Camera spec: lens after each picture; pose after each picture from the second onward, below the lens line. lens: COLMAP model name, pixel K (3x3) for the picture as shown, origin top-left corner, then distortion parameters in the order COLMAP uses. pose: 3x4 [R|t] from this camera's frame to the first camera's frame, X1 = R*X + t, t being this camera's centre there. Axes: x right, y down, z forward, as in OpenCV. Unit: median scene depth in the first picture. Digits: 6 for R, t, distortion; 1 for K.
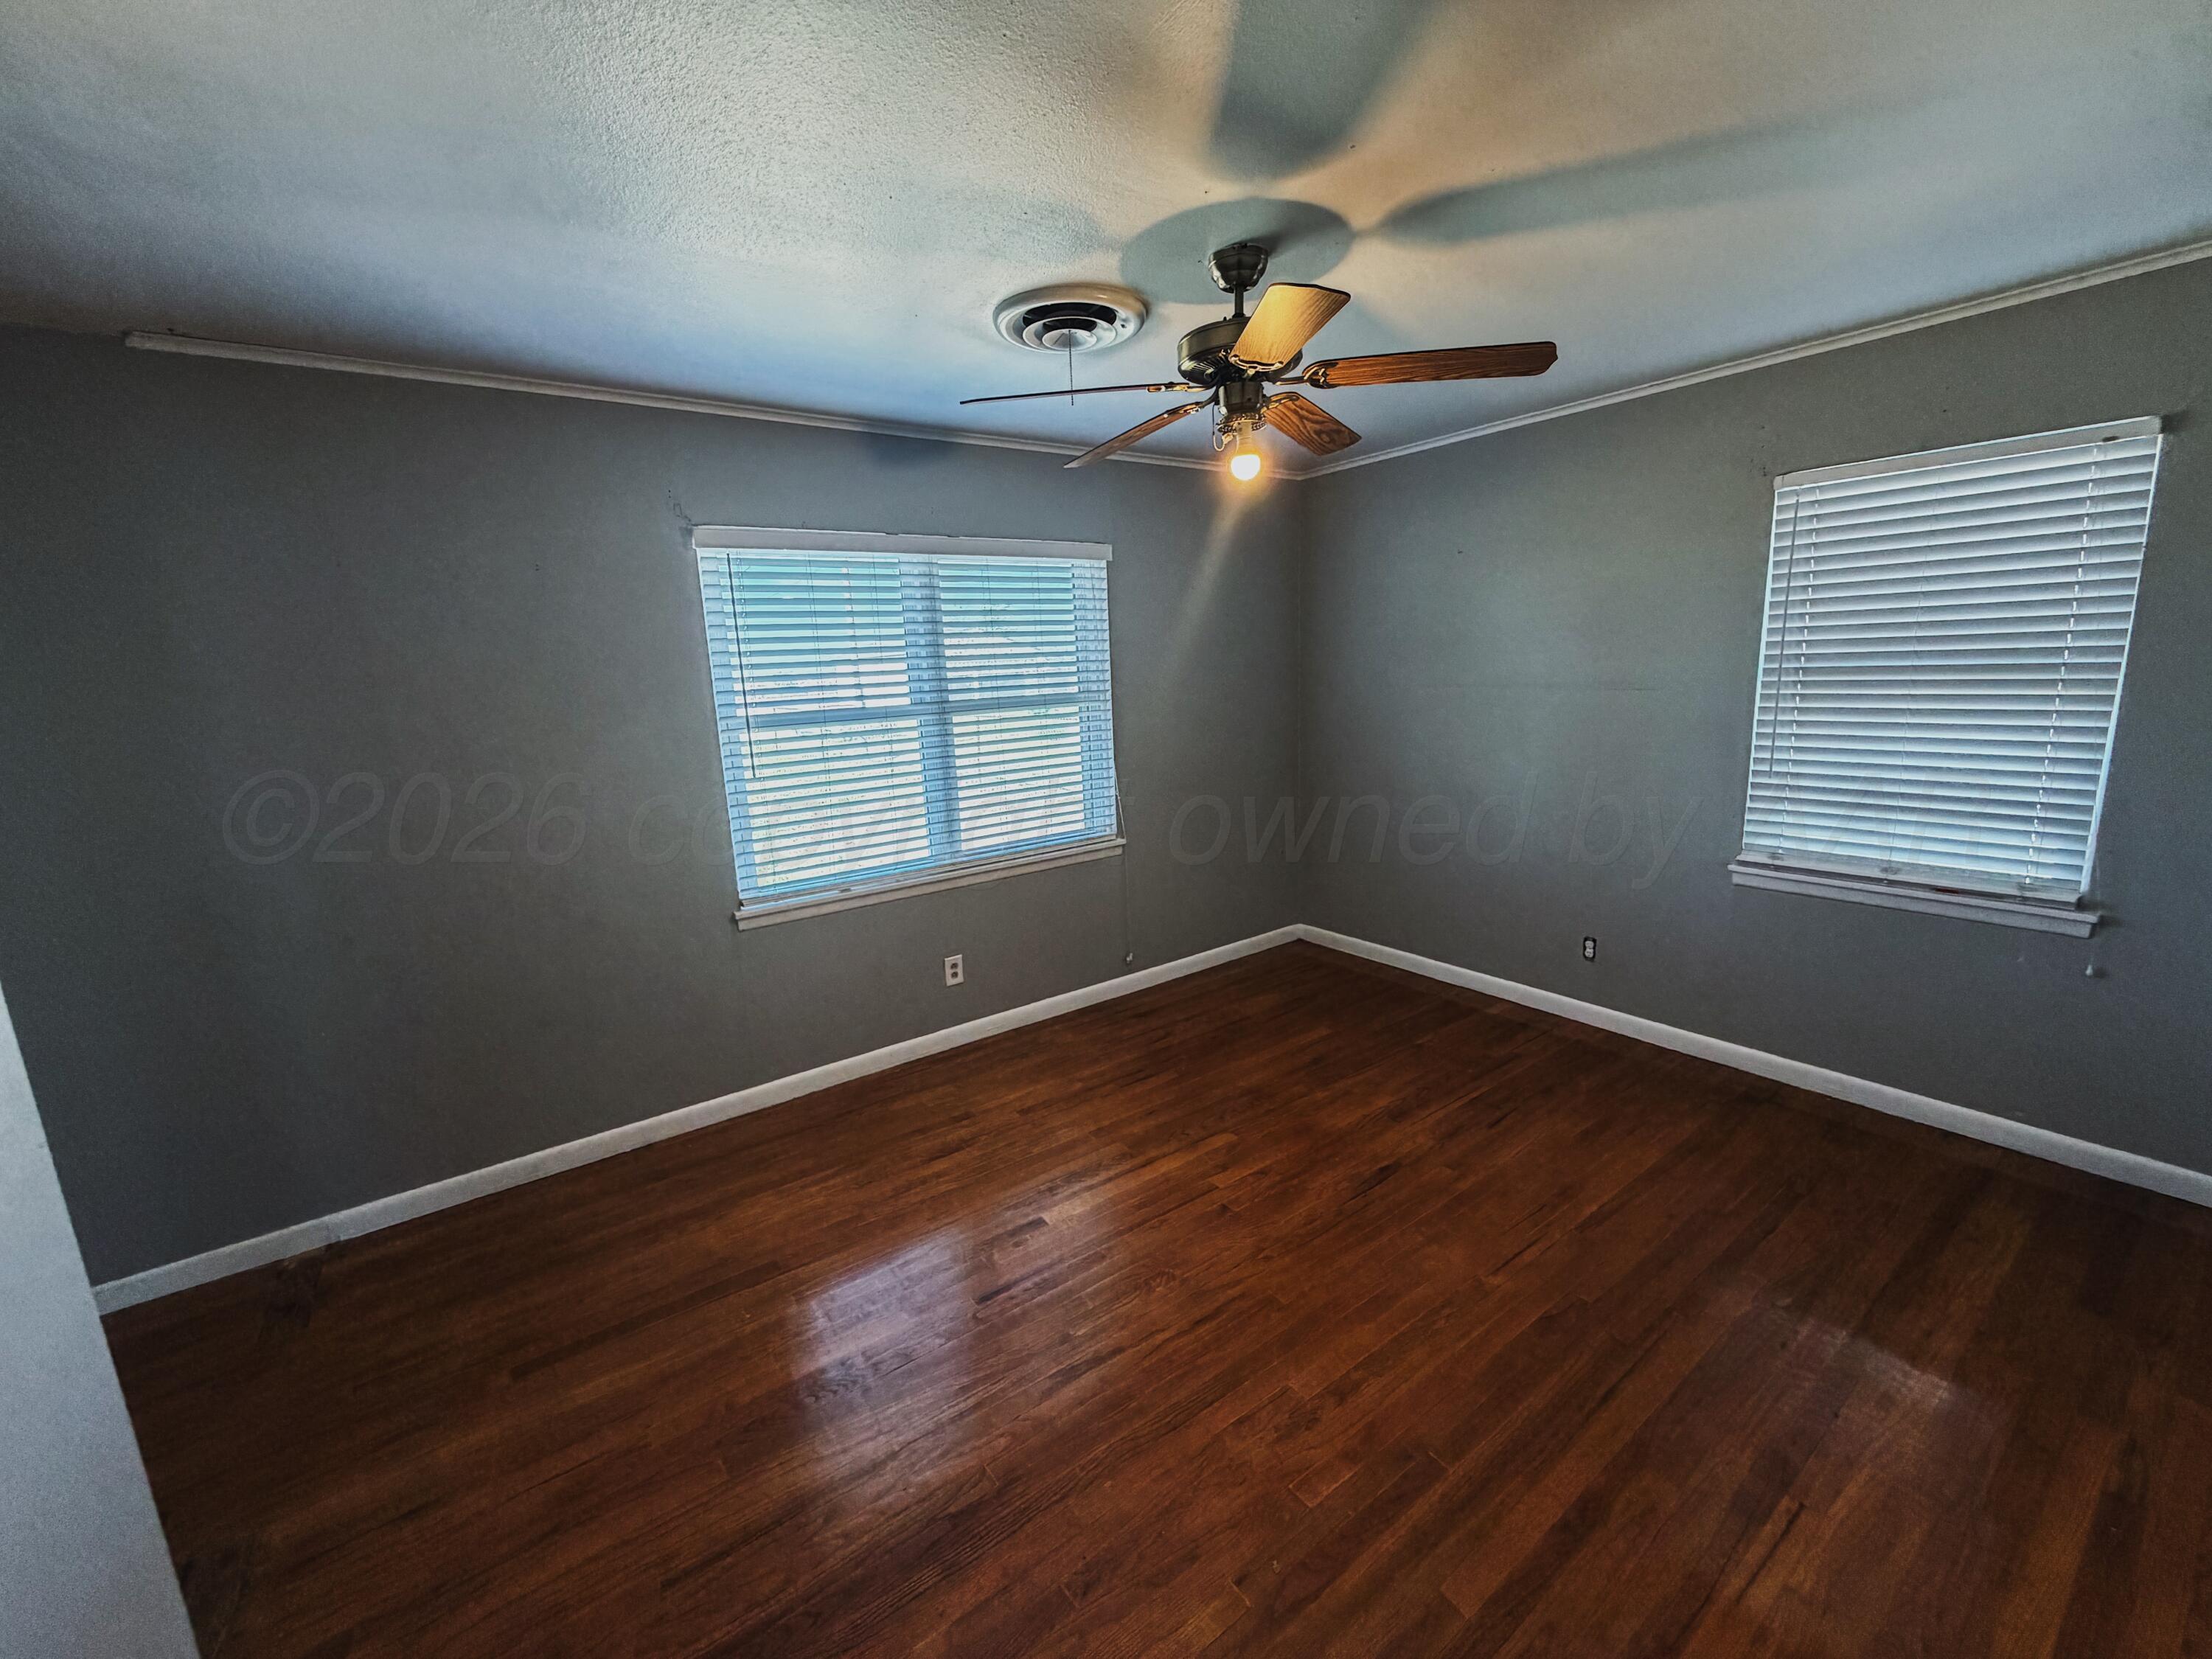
lens RADIAL K [[882.3, 0, 1100.9], [0, 882.3, 830.9], [0, 0, 1]] dist [-0.001288, -0.000134]
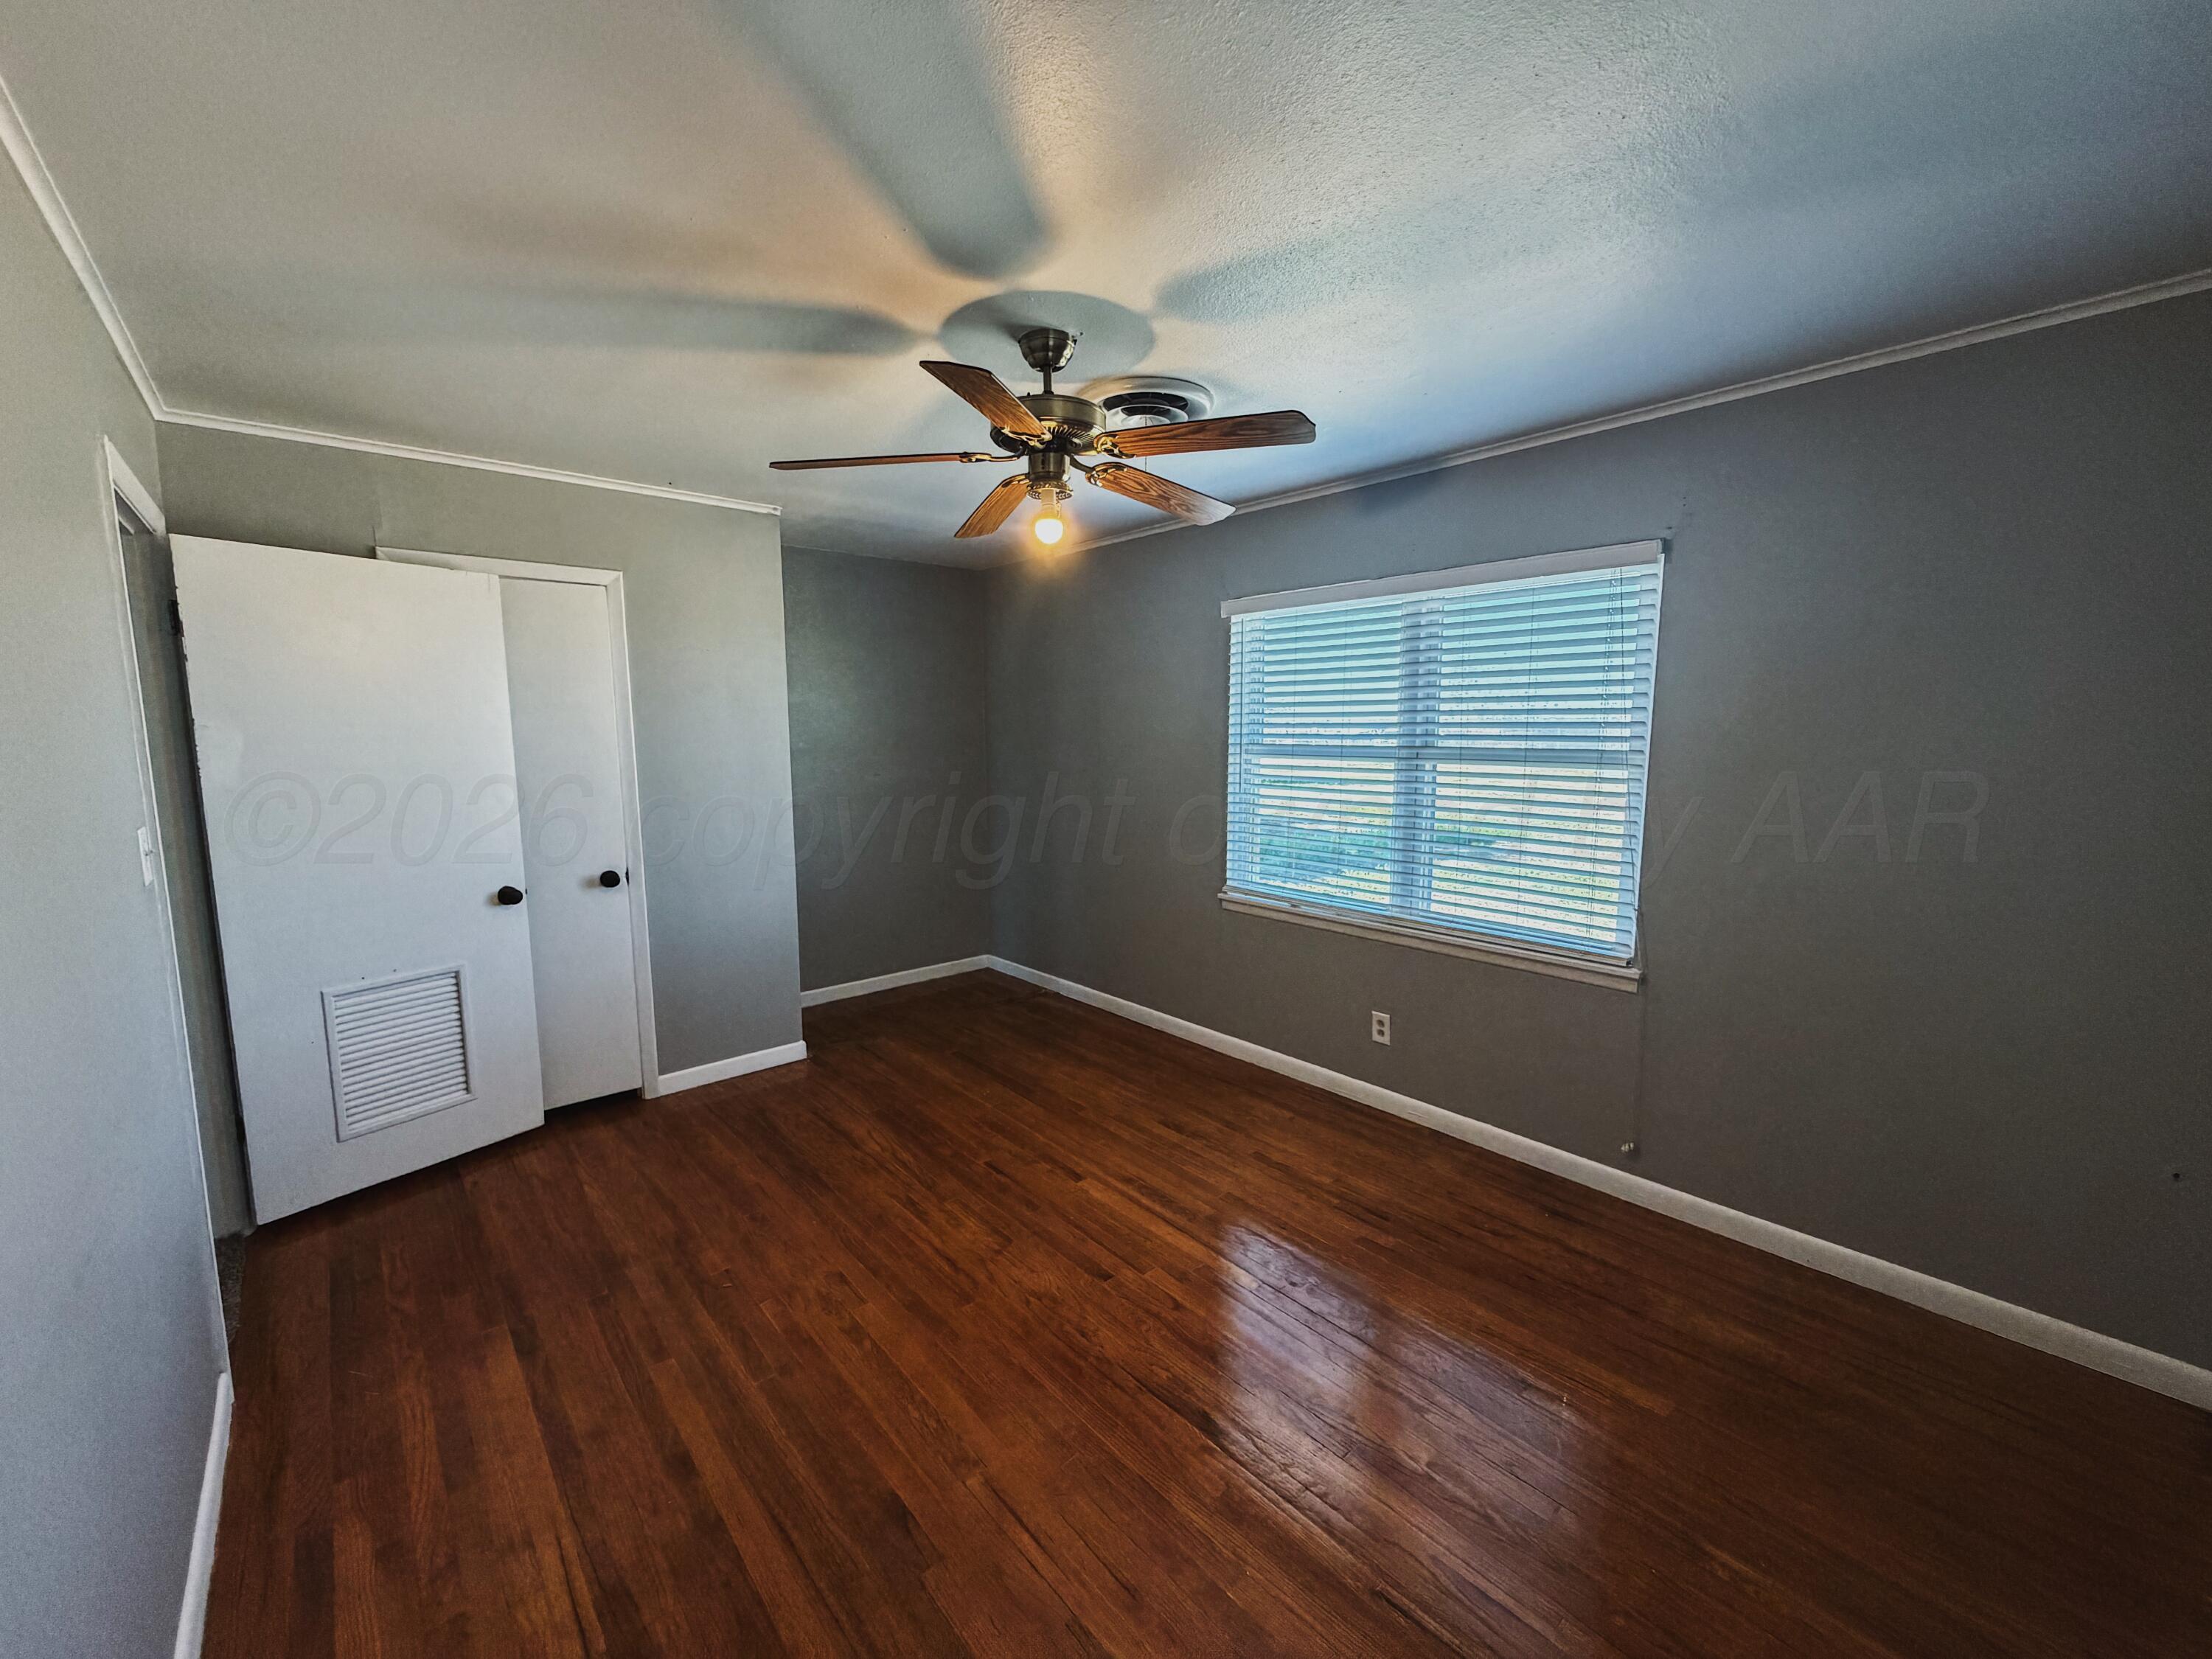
lens RADIAL K [[882.3, 0, 1100.9], [0, 882.3, 830.9], [0, 0, 1]] dist [-0.001288, -0.000134]
pose [[0.095063, 0.165318, -0.981648, 0.856701], [-0.189043, 0.971168, 0.145246, -0.156721], [0.977356, 0.171766, 0.123575, 0.674900]]
